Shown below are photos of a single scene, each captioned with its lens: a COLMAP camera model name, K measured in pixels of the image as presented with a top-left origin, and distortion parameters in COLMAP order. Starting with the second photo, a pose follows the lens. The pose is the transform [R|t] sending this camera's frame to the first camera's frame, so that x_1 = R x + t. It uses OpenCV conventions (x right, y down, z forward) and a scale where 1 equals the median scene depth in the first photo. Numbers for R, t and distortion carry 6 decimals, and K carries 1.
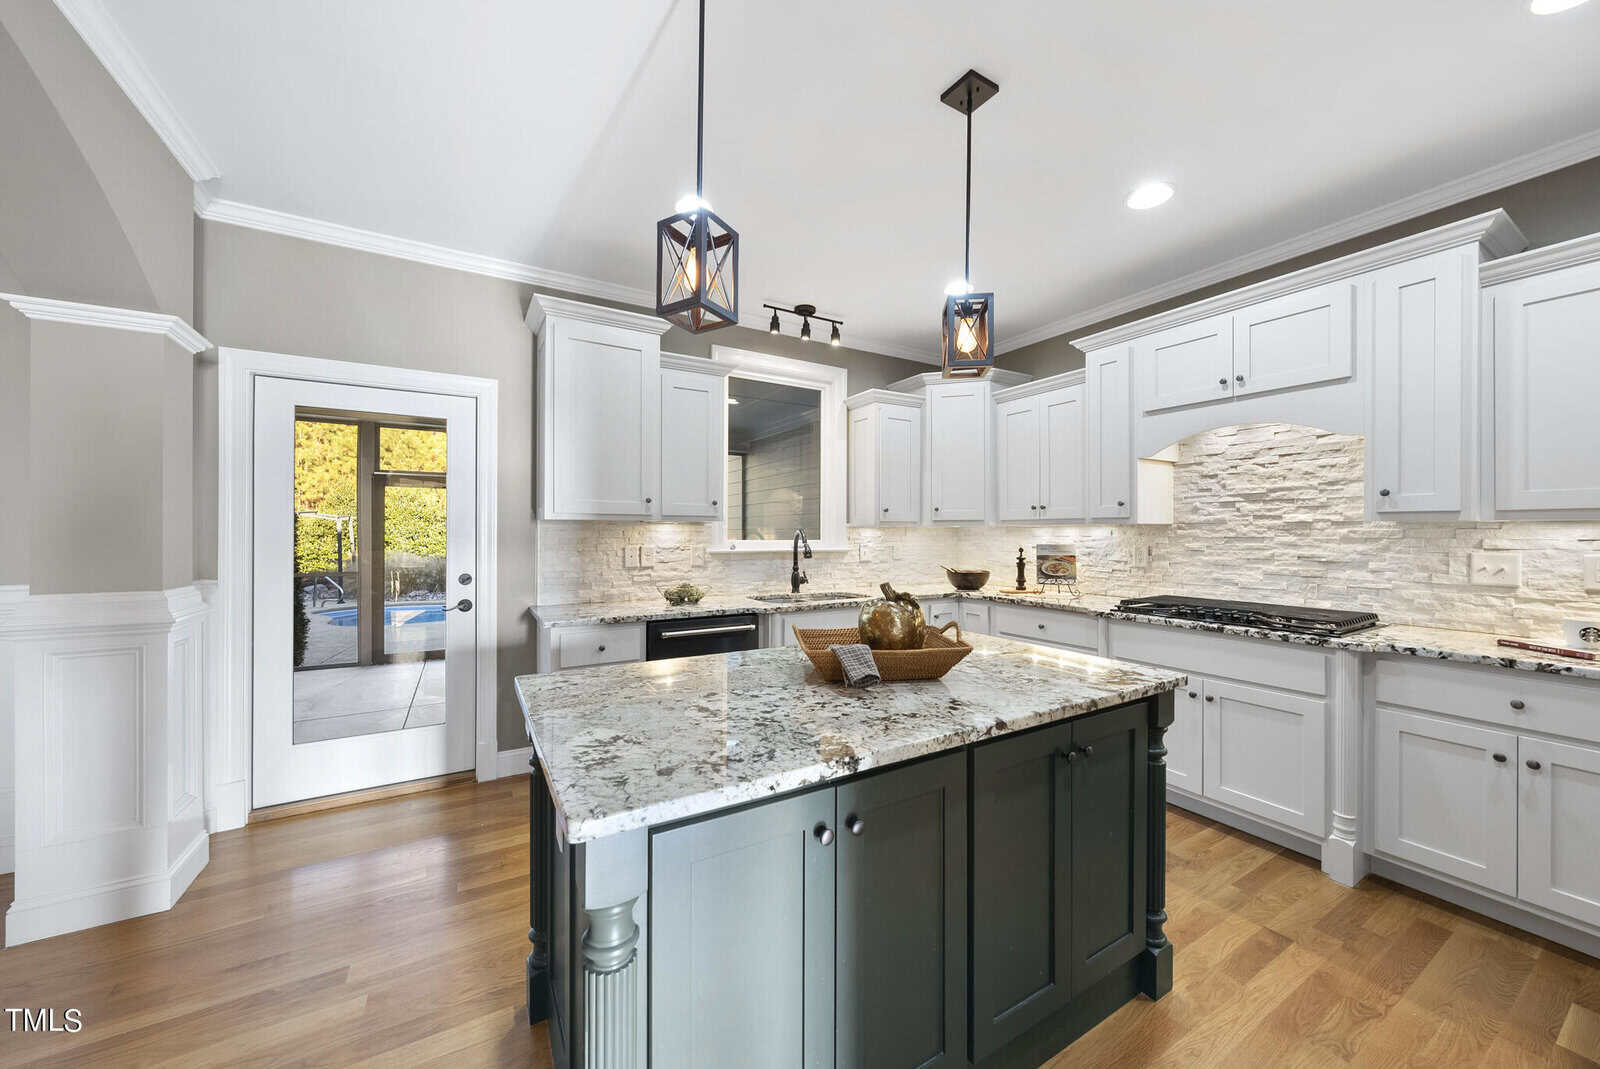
lens RADIAL K [[571.6, 0, 800.9], [0, 571.6, 532.2], [0, 0, 1]] dist [-0.001491, -0.000007]
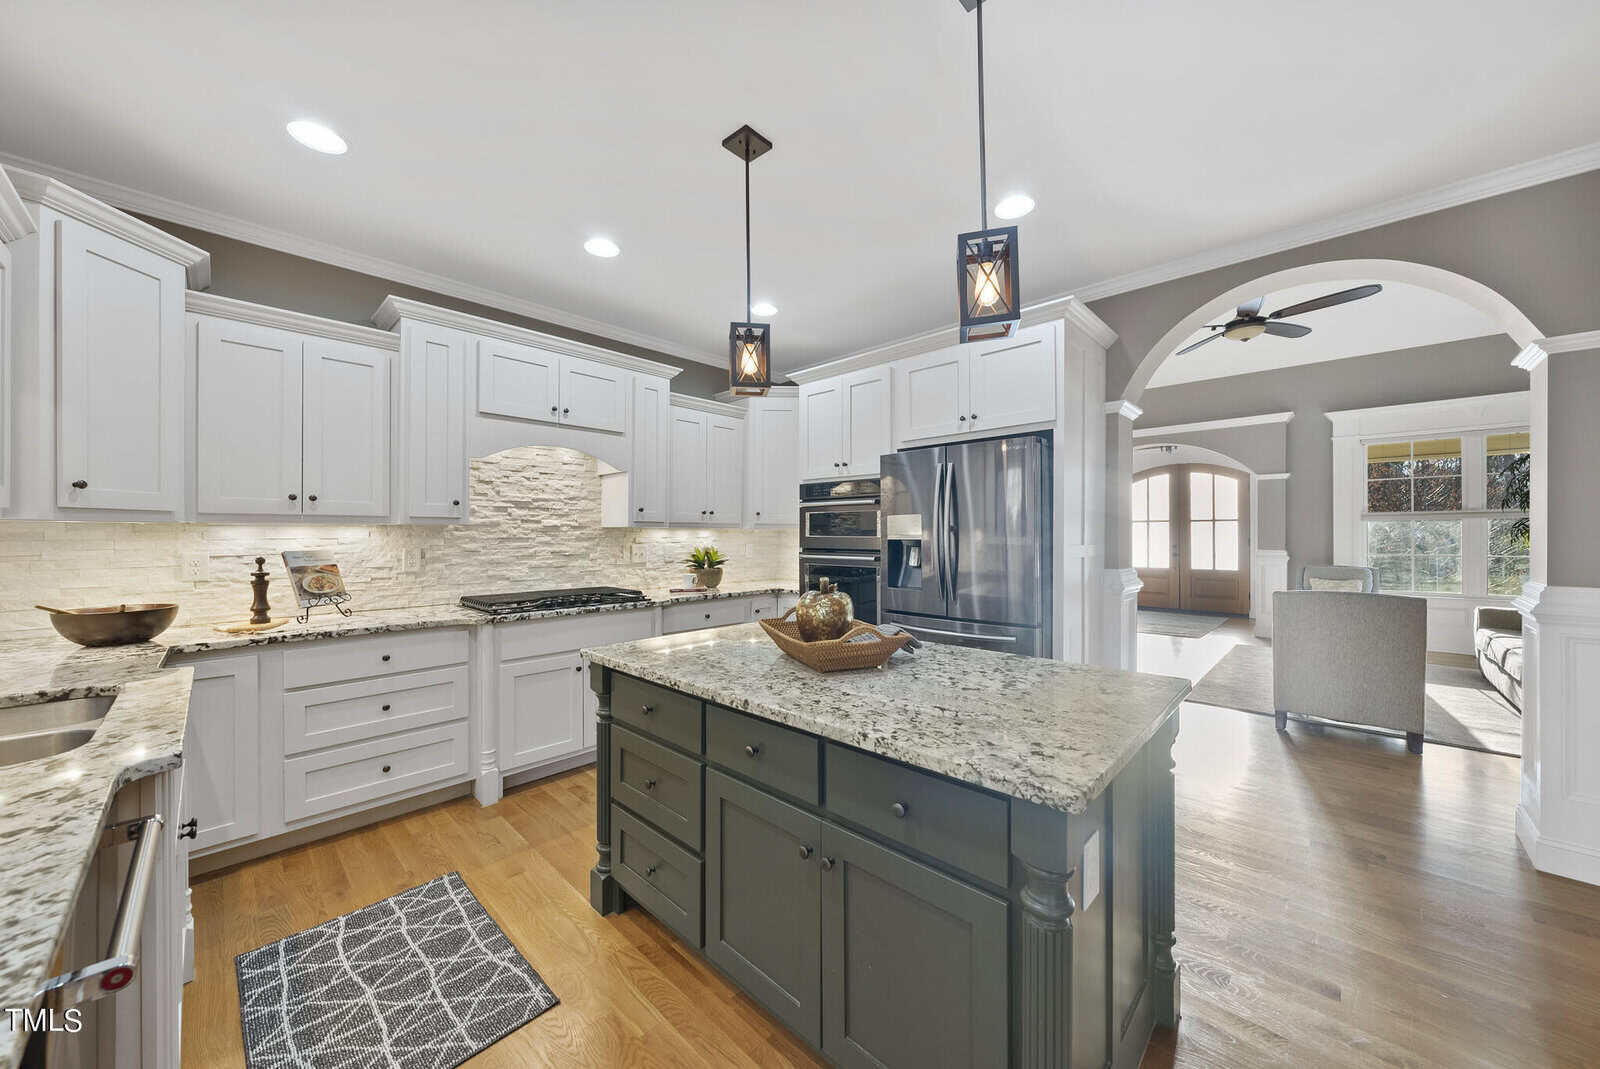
lens RADIAL K [[571.6, 0, 800.9], [0, 571.6, 532.2], [0, 0, 1]] dist [-0.001491, -0.000007]
pose [[-0.280162, 0.004495, 0.959942, -0.485272], [0.000336, 0.999989, -0.004585, 0.002480], [-0.959953, -0.000962, -0.280161, 0.720440]]
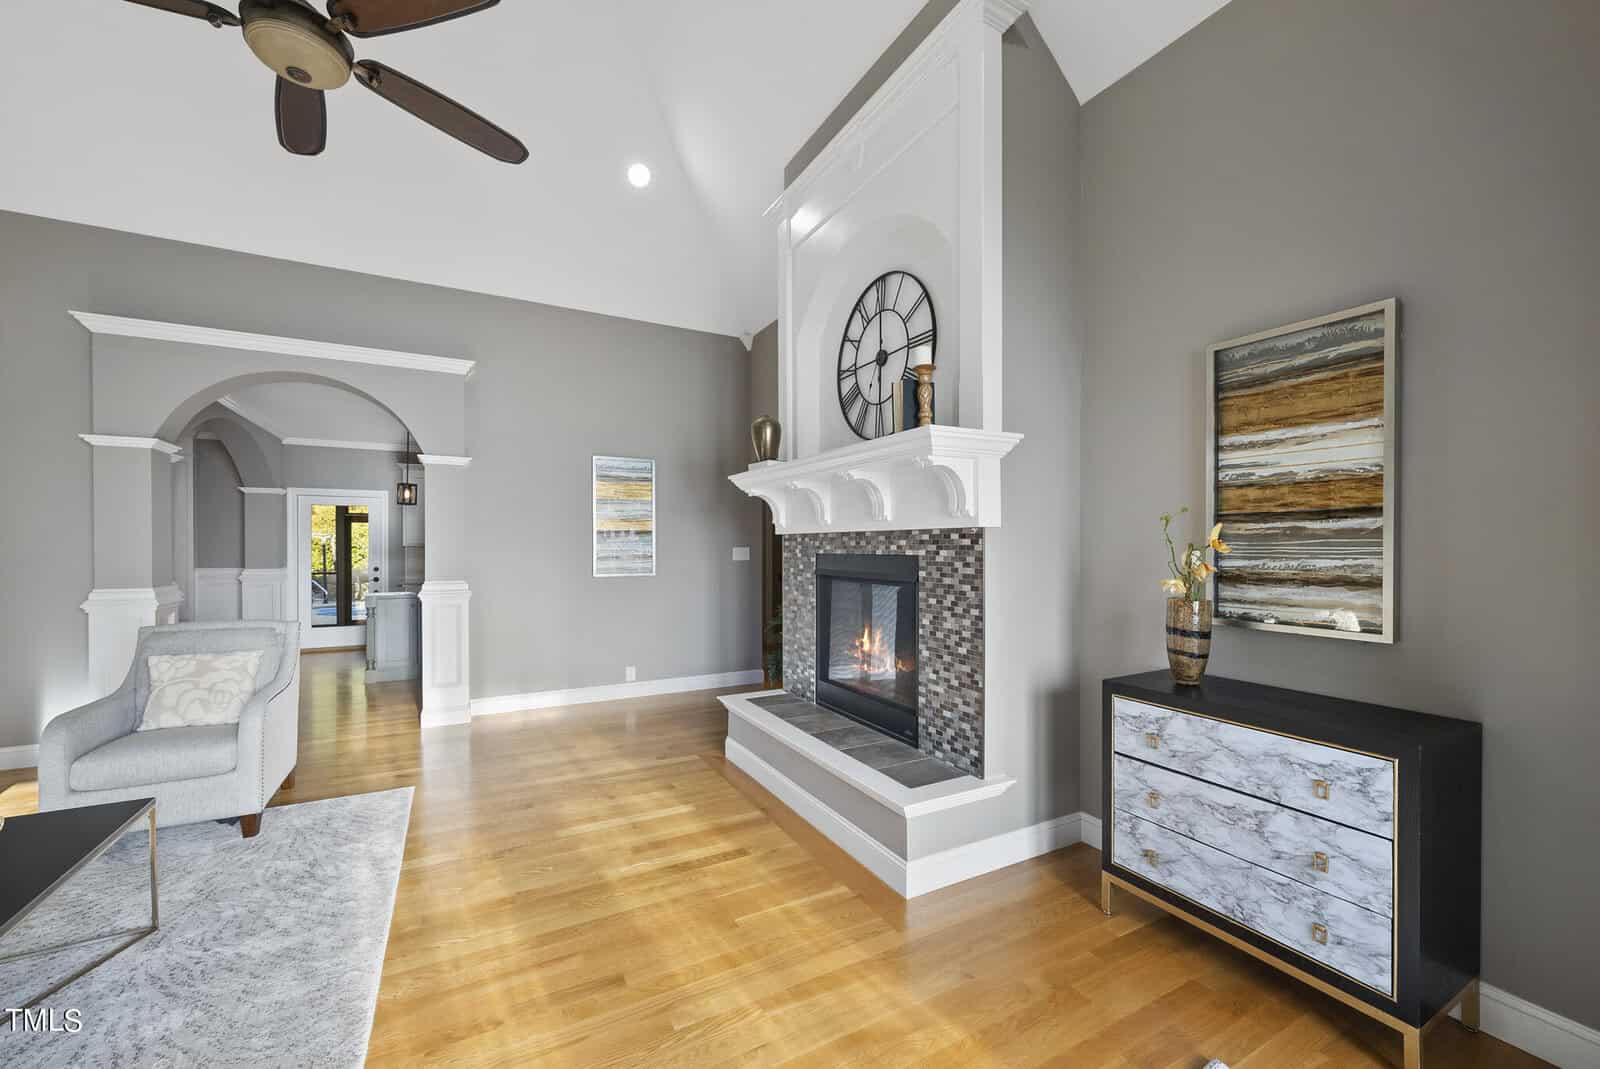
lens RADIAL K [[629.1, 0, 794.6], [0, 629.1, 546.2], [0, 0, 1]] dist [-0.000244, 0.000205]
pose [[0.999348, -0.001113, -0.036087, 1.307372], [0.001172, 0.999998, 0.001596, -0.019699], [0.036085, -0.001637, 0.999347, -1.641090]]
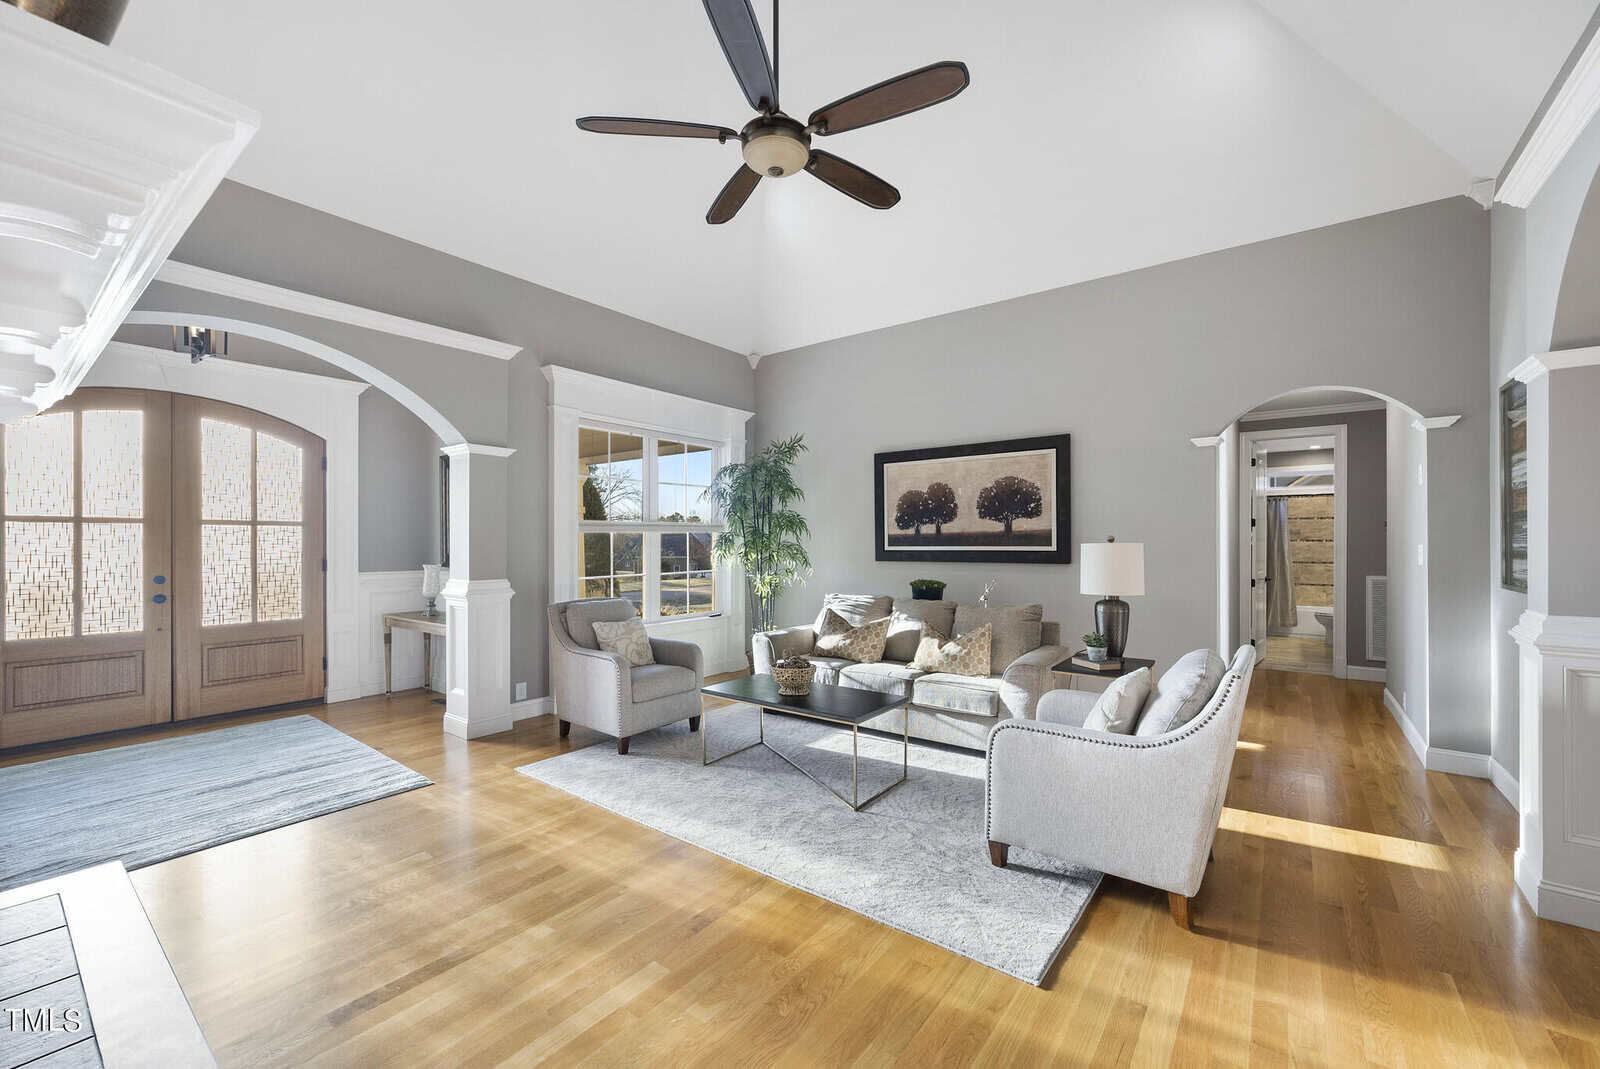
lens RADIAL K [[634.0, 0, 815.6], [0, 634.0, 544.4], [0, 0, 1]] dist [0.000638, 0.000102]
pose [[-0.920331, 0.002302, -0.391133, 1.025018], [0.001007, 0.999993, 0.003516, -0.020168], [0.391138, 0.002842, -0.920328, -0.077766]]
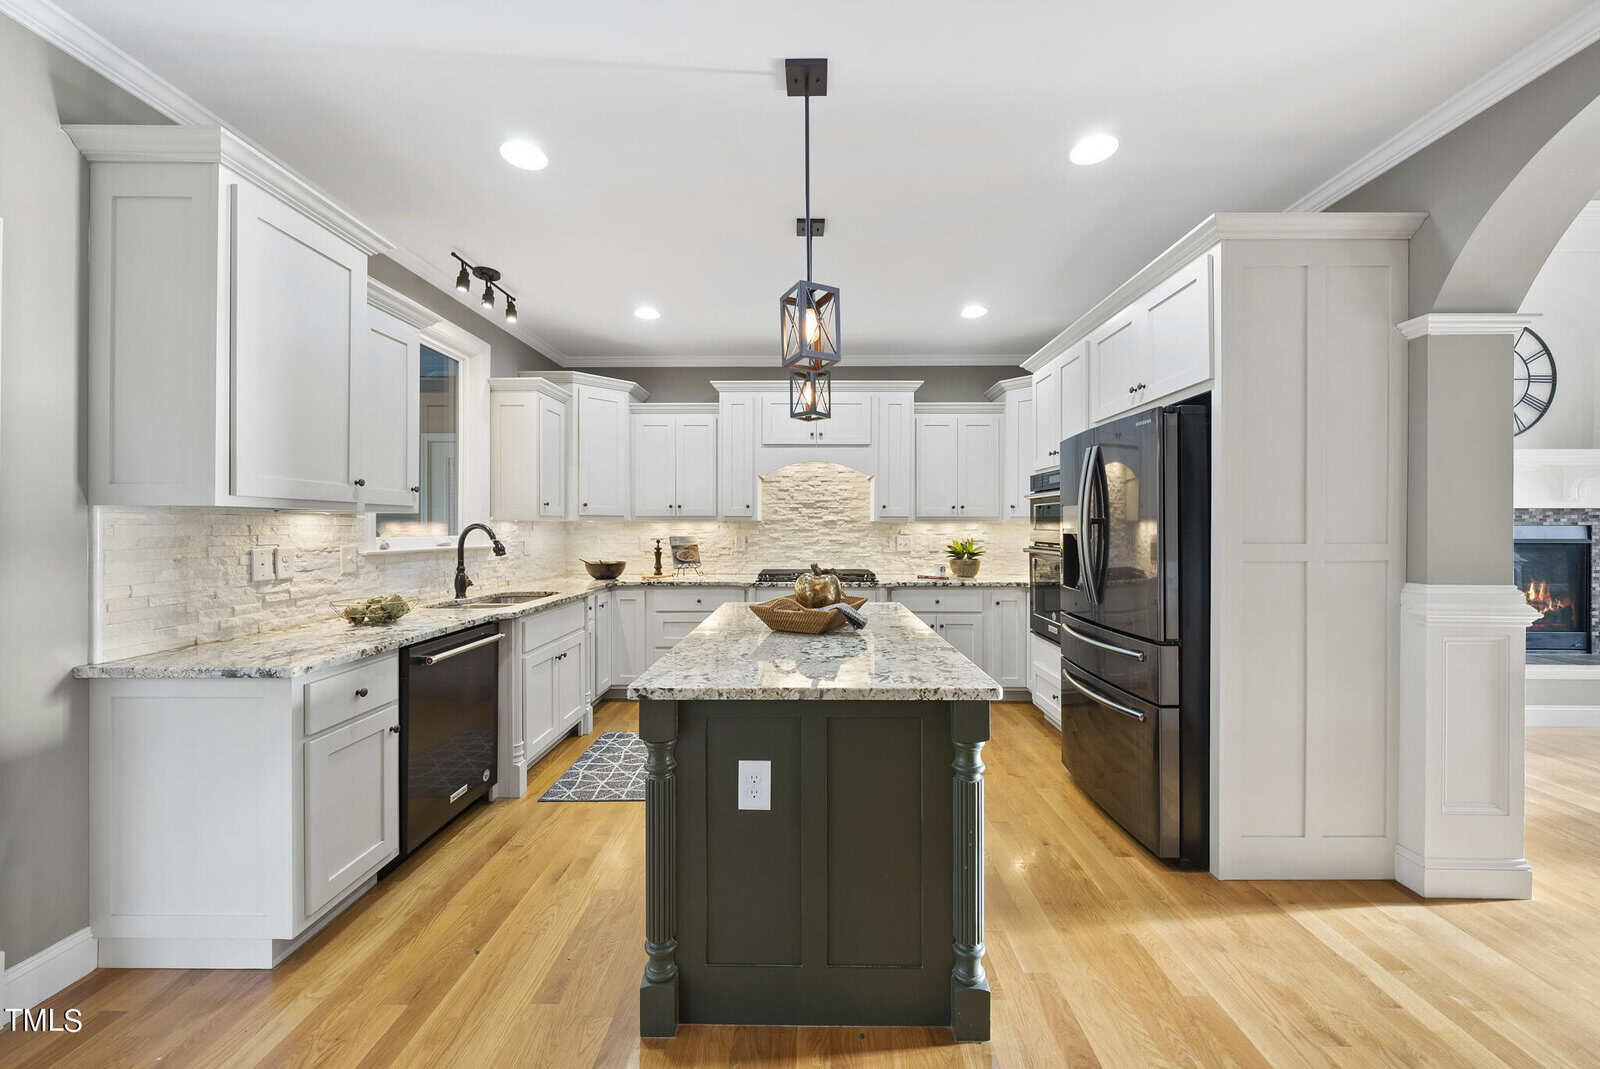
lens RADIAL K [[570.7, 0, 801.7], [0, 570.7, 525.7], [0, 0, 1]] dist [-0.000762, -0.000040]
pose [[0.521526, 0.000671, 0.853235, -0.570670], [-0.000698, 1.000000, -0.000360, -0.001730], [-0.853235, -0.000408, 0.521526, 0.151518]]
